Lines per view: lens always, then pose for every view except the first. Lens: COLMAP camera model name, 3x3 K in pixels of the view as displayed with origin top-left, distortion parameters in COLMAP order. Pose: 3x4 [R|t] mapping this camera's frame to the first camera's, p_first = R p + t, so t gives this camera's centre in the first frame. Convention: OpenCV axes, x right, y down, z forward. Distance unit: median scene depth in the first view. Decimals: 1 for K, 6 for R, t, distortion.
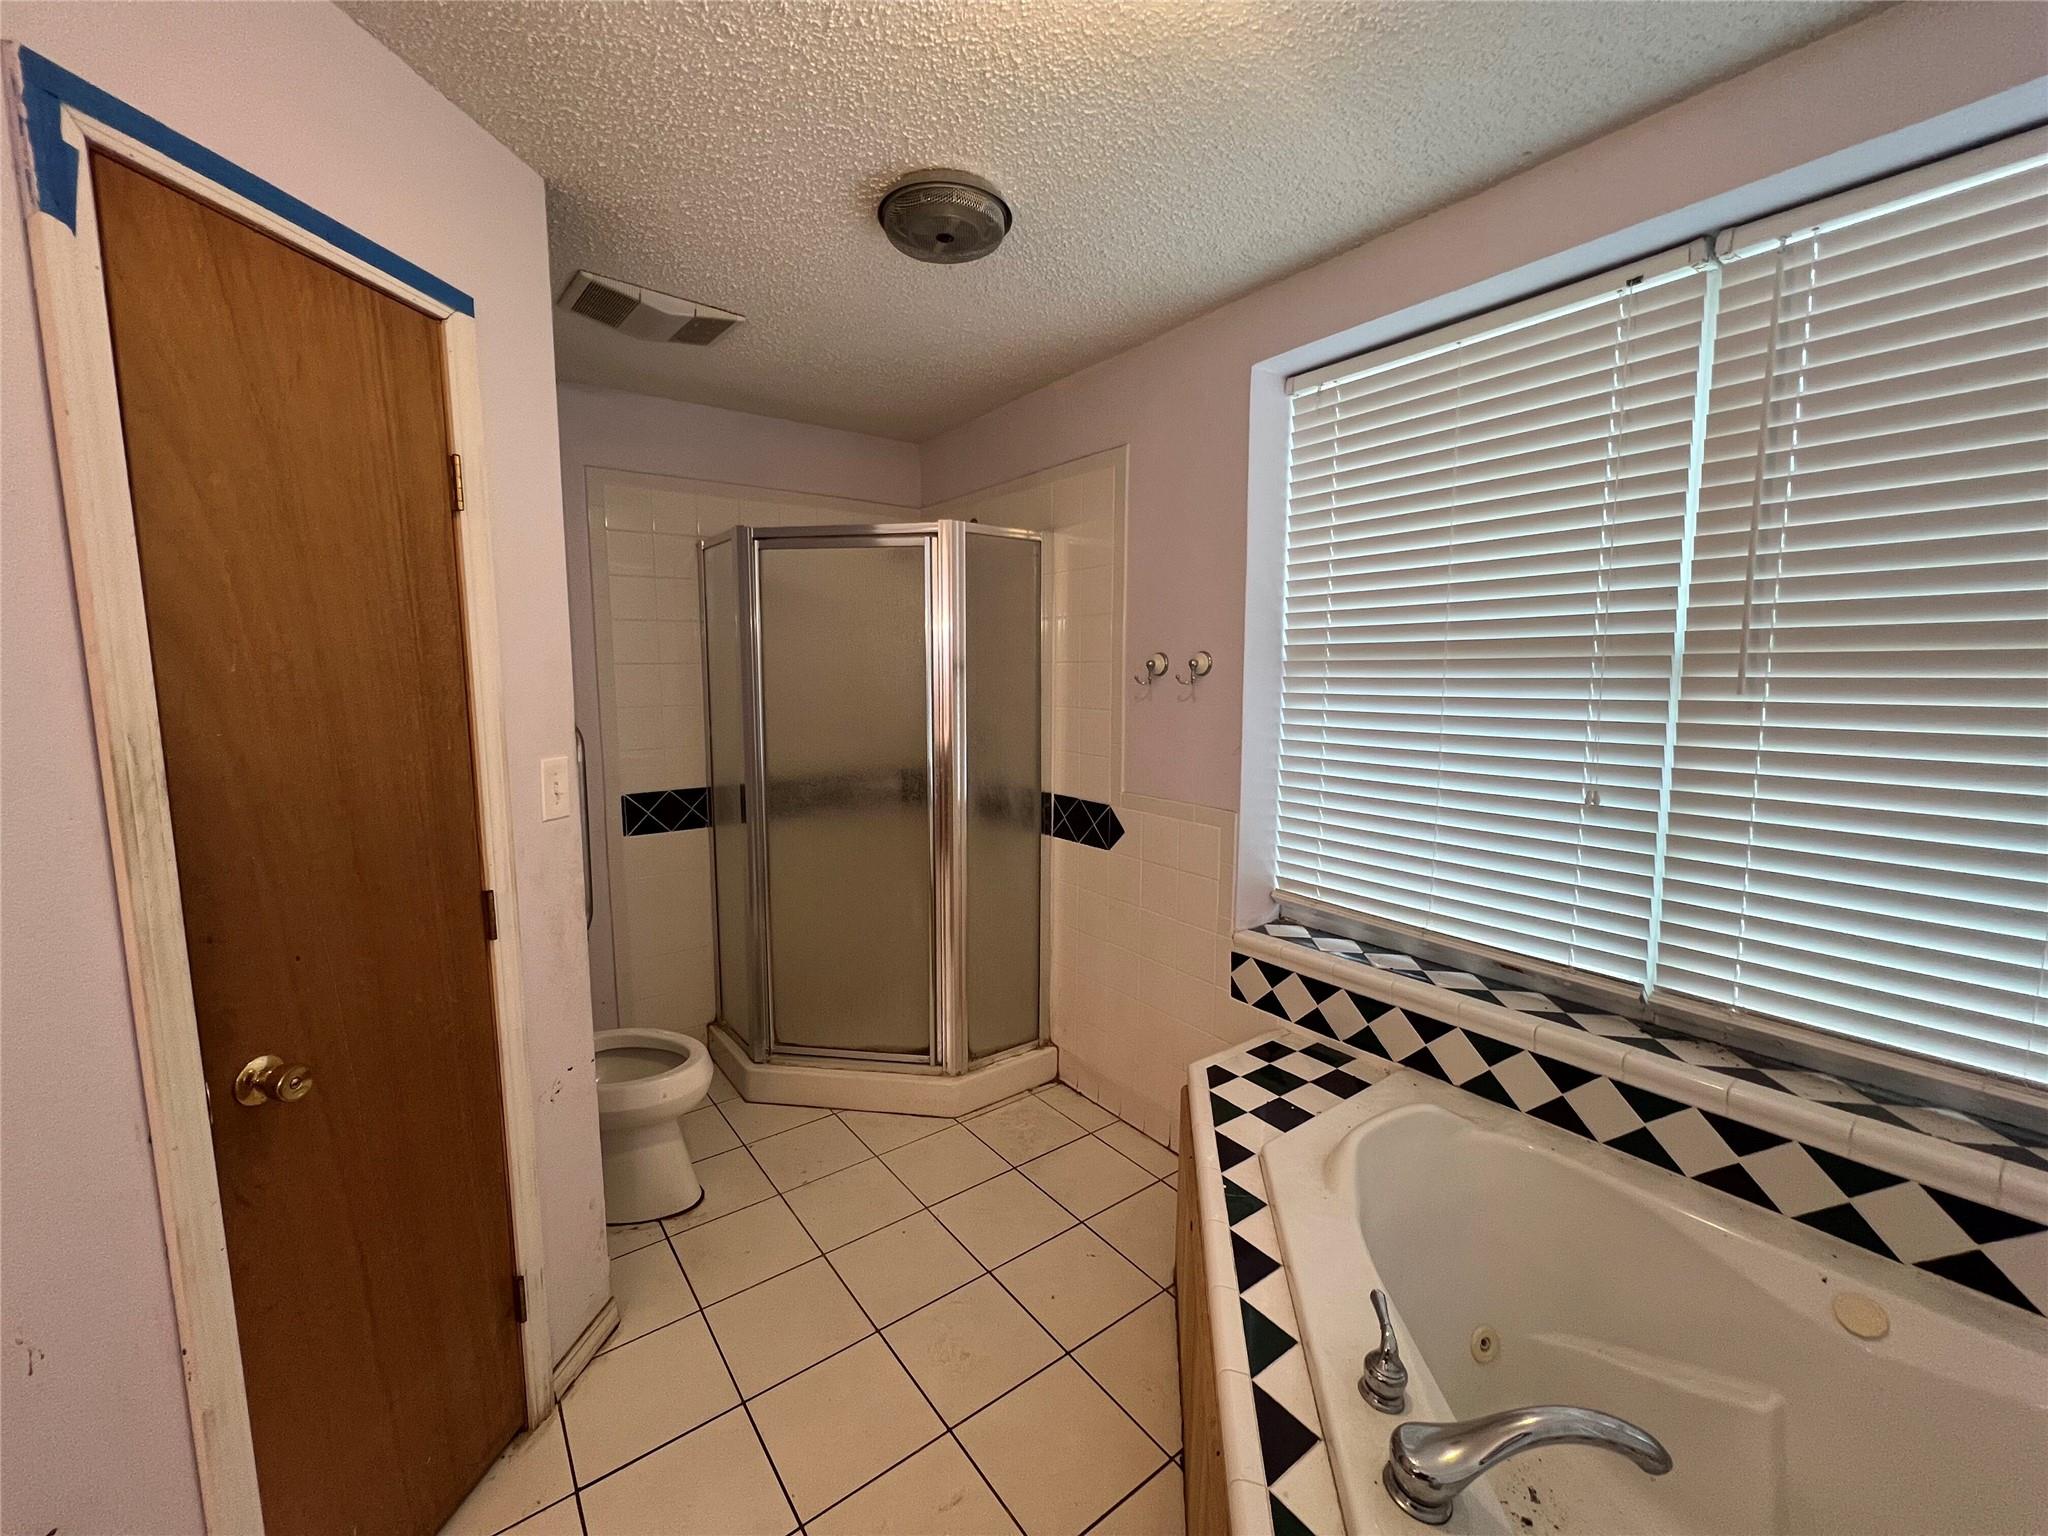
lens RADIAL K [[819.9, 0, 1021.8], [0, 819.9, 765.9], [0, 0, 1]] dist [-0.003460, -0.000771]
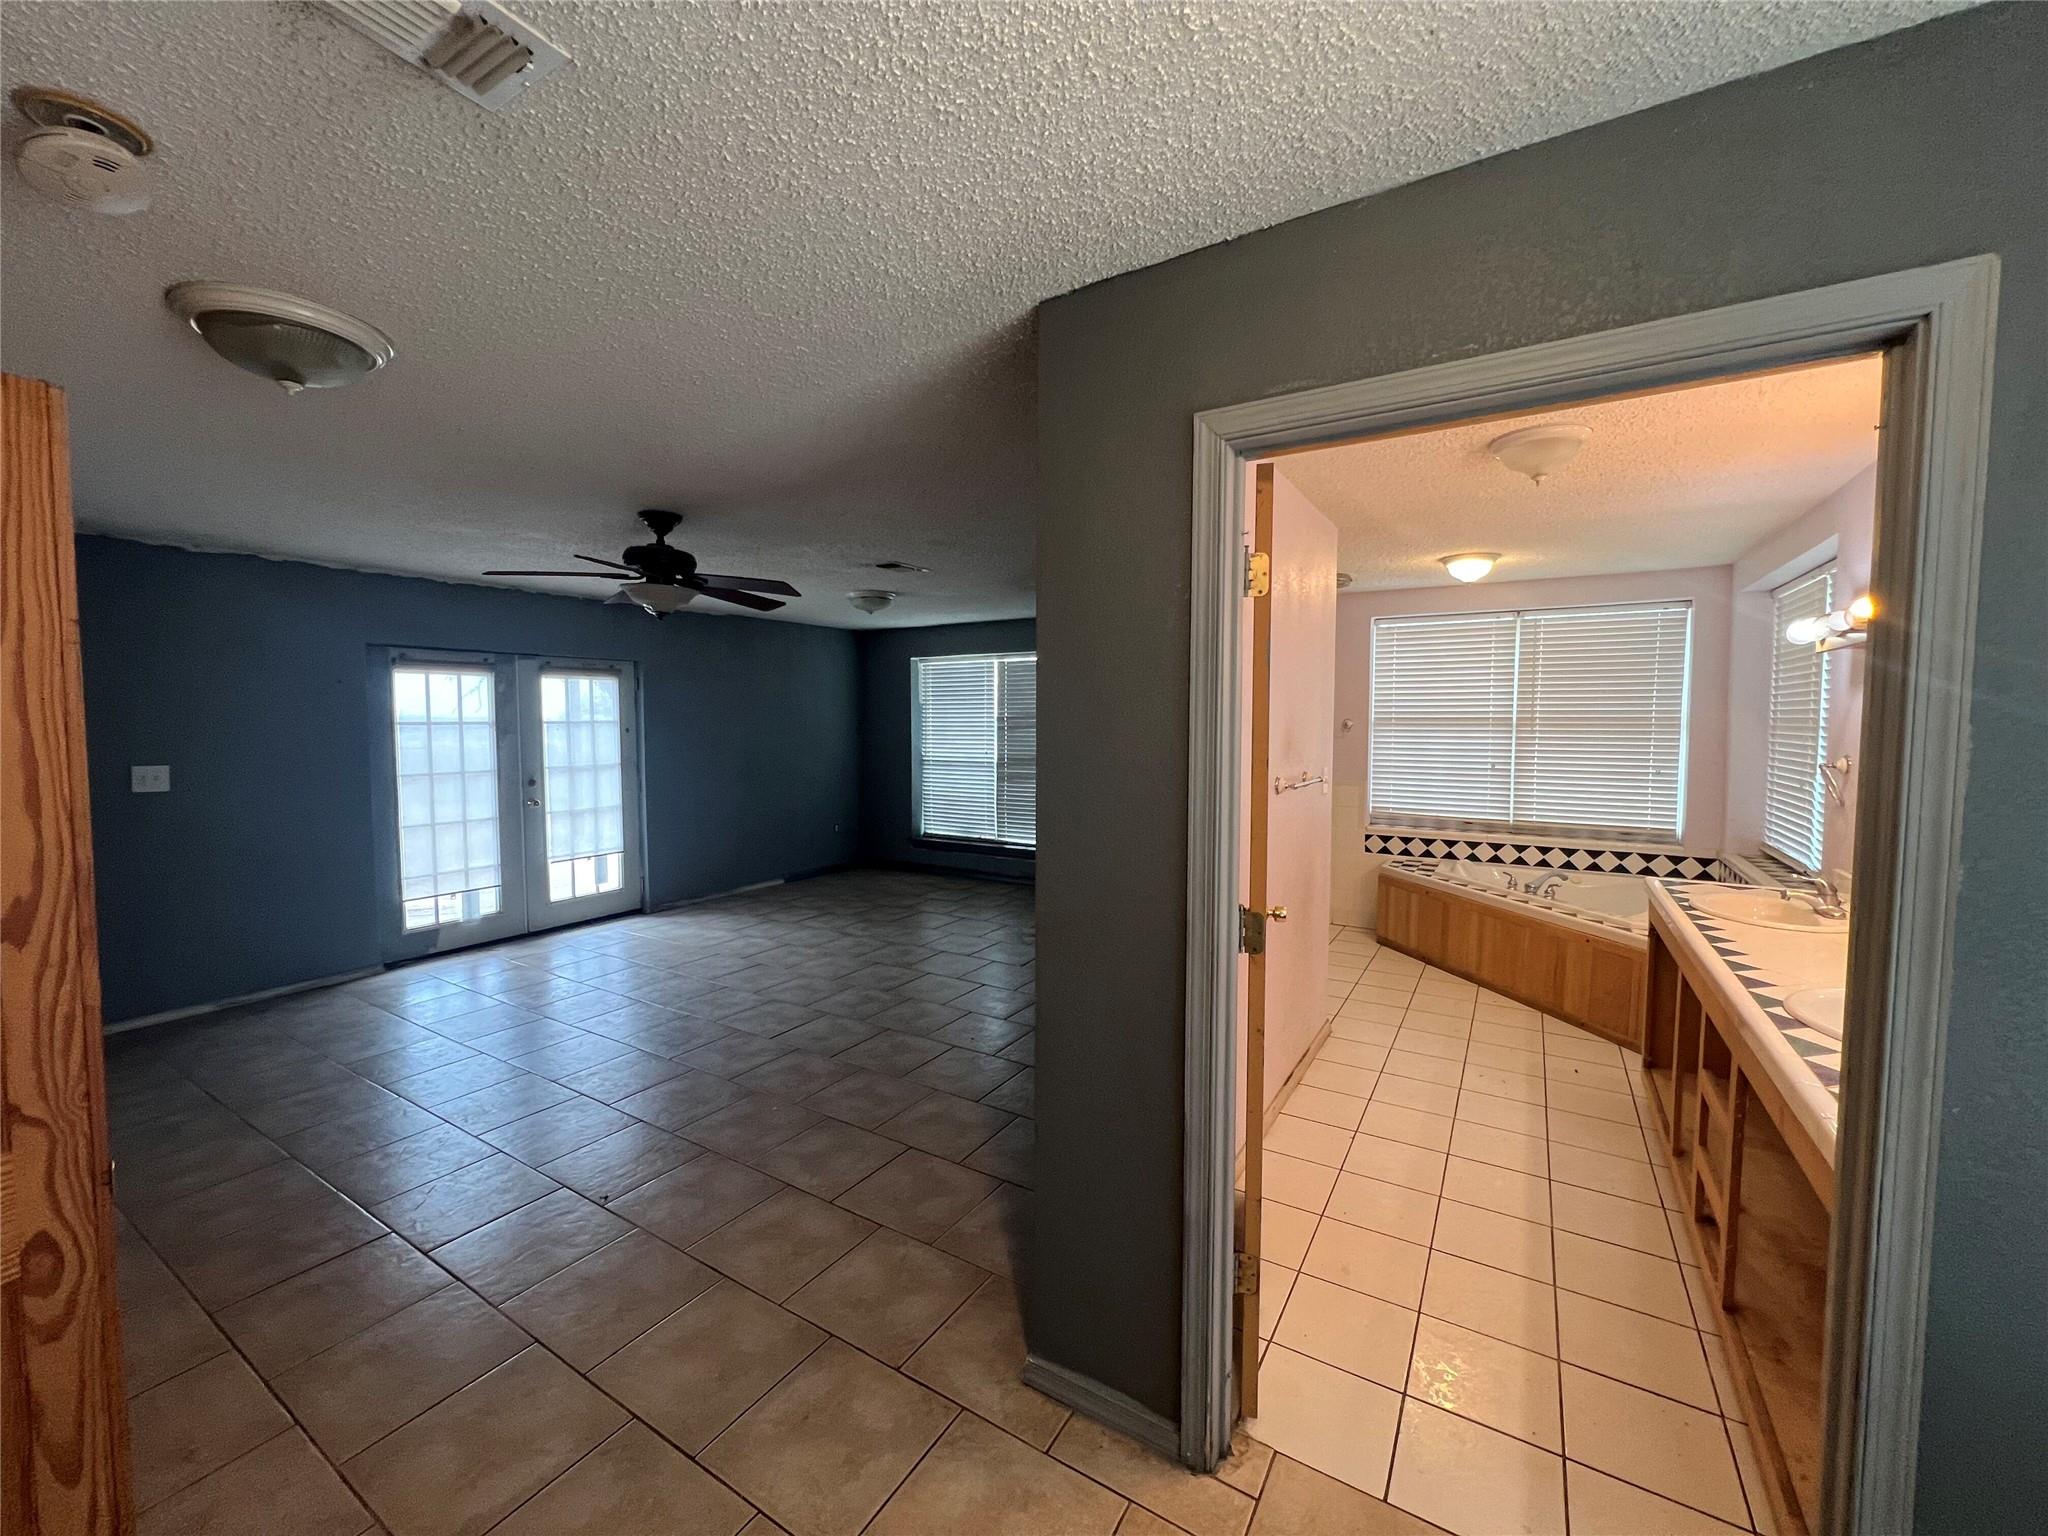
lens RADIAL K [[819.9, 0, 1027.1], [0, 819.9, 765.1], [0, 0, 1]] dist [-0.003460, -0.000771]
pose [[0.929637, -0.020265, 0.367918, -2.342489], [0.040108, 0.998119, -0.046366, 0.117975], [-0.366286, 0.057860, 0.928702, -1.431422]]
